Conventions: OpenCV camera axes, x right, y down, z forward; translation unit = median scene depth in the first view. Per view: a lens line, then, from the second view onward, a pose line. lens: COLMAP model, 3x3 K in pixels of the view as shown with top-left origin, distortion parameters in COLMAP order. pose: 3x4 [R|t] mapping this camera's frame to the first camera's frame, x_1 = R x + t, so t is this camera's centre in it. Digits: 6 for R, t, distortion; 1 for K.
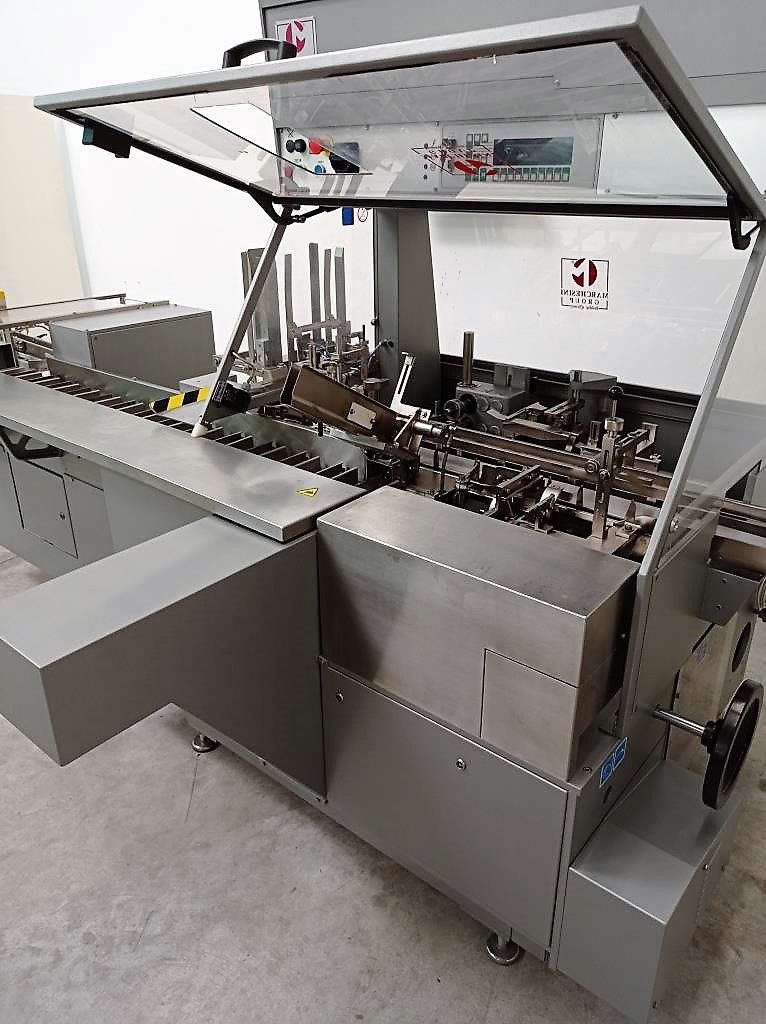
lens RADIAL K [[770.5, 0, 379.3], [0, 770.5, 509.2], [0, 0, 1]] dist [0.013203, -0.003151]
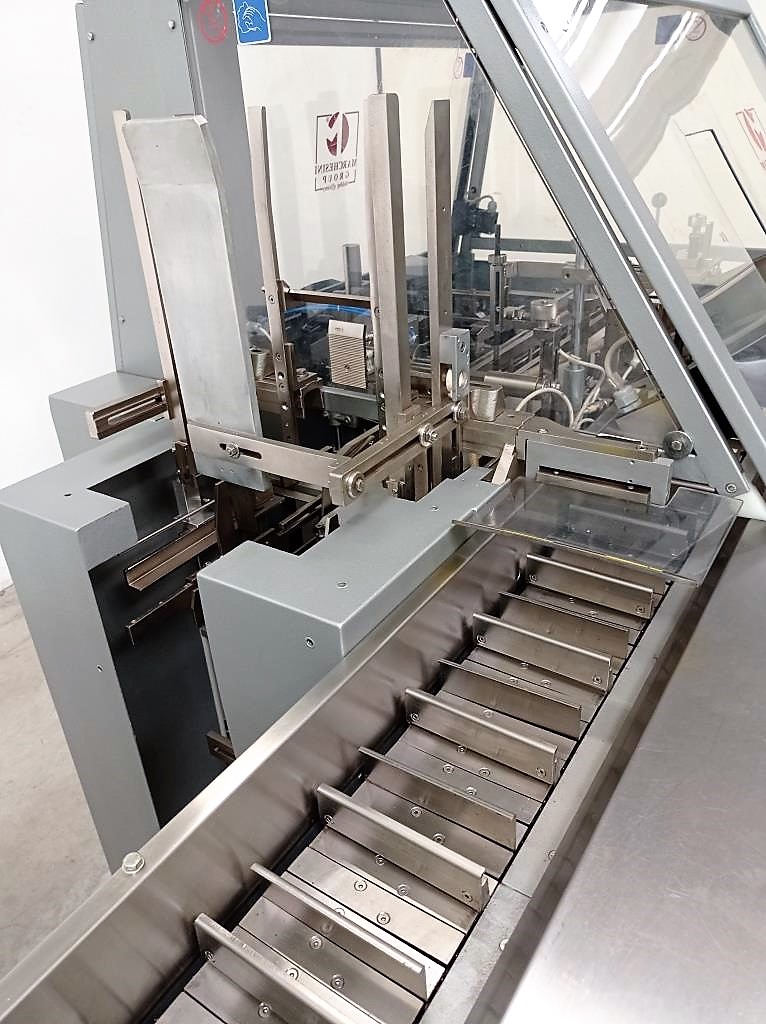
lens RADIAL K [[770.5, 0, 375.9], [0, 770.5, 508.5], [0, 0, 1]] dist [0.013203, -0.003151]
pose [[-0.104209, -0.454137, 0.884816, -0.609326], [0.461503, 0.765998, 0.447506, -0.396948], [-0.880997, 0.454980, 0.129762, 1.191458]]
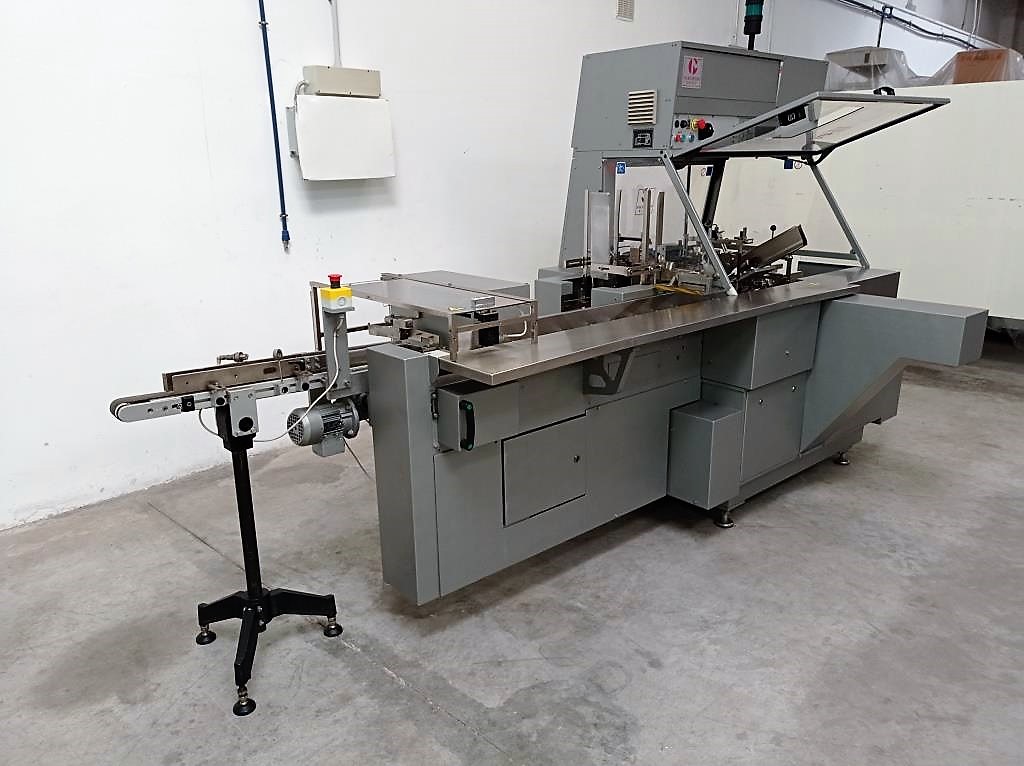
lens RADIAL K [[770.5, 0, 505.8], [0, 770.5, 387.0], [0, 0, 1]] dist [0.013203, -0.003151]
pose [[0.159399, -0.271763, 0.949072, -1.982949], [0.417993, 0.889516, 0.184507, -0.440366], [-0.894357, 0.367295, 0.255383, 1.150553]]
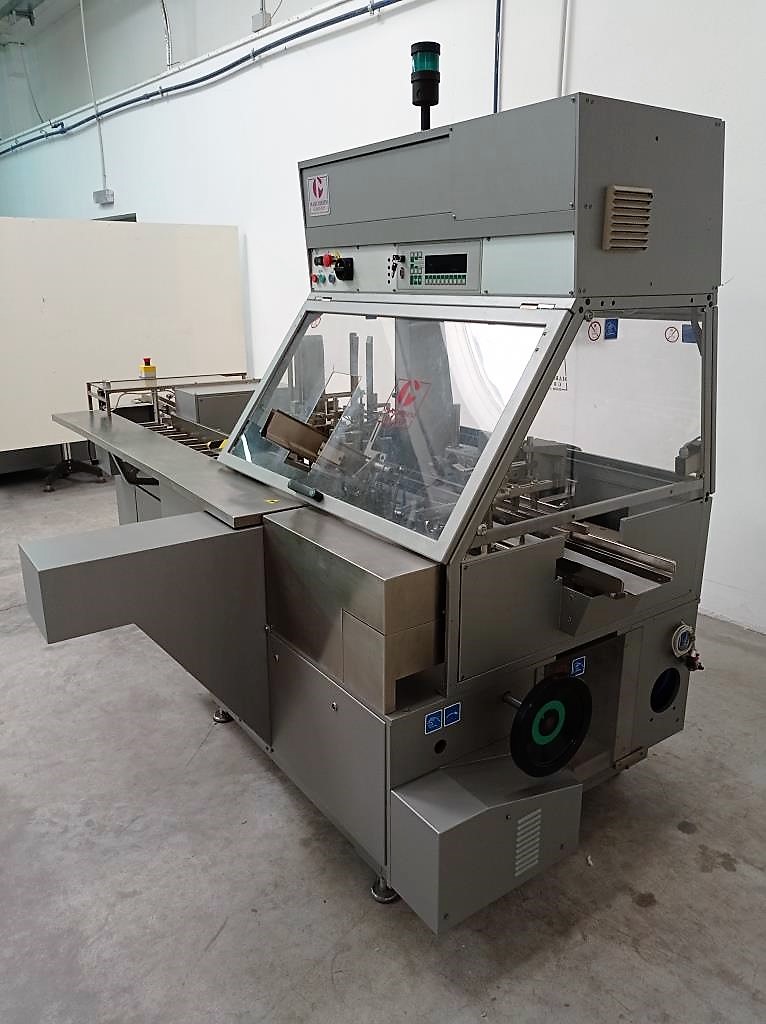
lens RADIAL K [[770.5, 0, 379.4], [0, 770.5, 510.4], [0, 0, 1]] dist [0.013203, -0.003151]
pose [[0.964431, 0.081135, -0.251573, 0.382551], [-0.113350, 0.986724, -0.116311, 0.115139], [0.238796, 0.140689, 0.960824, -0.229517]]
